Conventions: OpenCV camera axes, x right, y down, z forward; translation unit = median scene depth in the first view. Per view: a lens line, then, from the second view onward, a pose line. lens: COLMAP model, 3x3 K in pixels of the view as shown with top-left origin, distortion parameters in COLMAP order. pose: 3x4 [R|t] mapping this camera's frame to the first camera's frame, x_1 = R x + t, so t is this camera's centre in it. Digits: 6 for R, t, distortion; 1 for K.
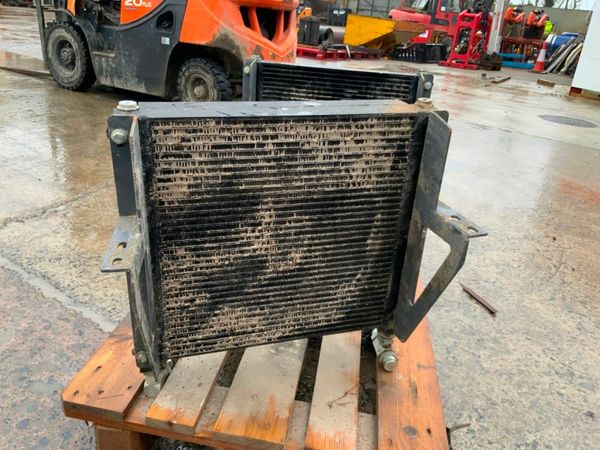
lens RADIAL K [[500.0, 0, 298.6], [0, 500.0, 222.3], [0, 0, 1]] dist [0.057254, -0.067447]
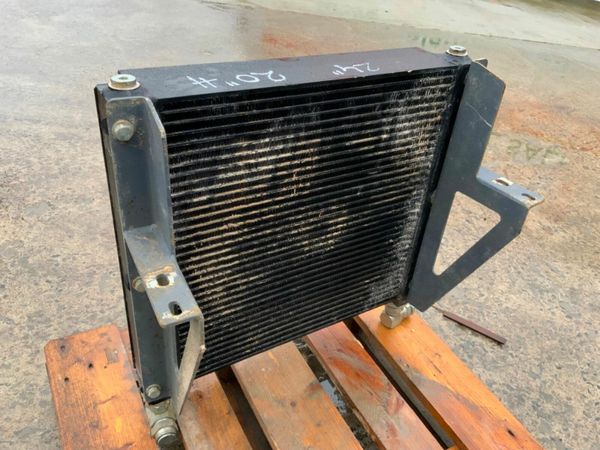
lens RADIAL K [[500.0, 0, 299.6], [0, 500.0, 223.6], [0, 0, 1]] dist [0.057254, -0.067447]
pose [[0.795310, -0.344852, 0.498556, -0.259844], [0.200469, 0.925771, 0.320563, -0.424961], [-0.572096, -0.155002, 0.805407, 0.823338]]
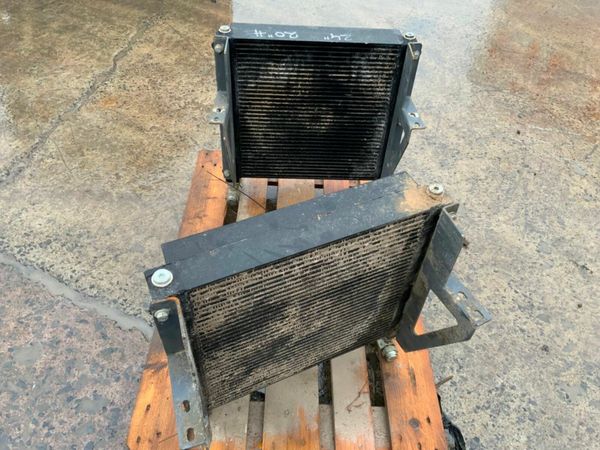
lens RADIAL K [[500.0, 0, 300.2], [0, 500.0, 227.7], [0, 0, 1]] dist [0.057254, -0.067447]
pose [[0.990273, -0.115064, 0.078231, -0.084027], [0.076467, 0.919784, 0.384904, -0.441347], [-0.116244, -0.375178, 0.919635, 0.049536]]
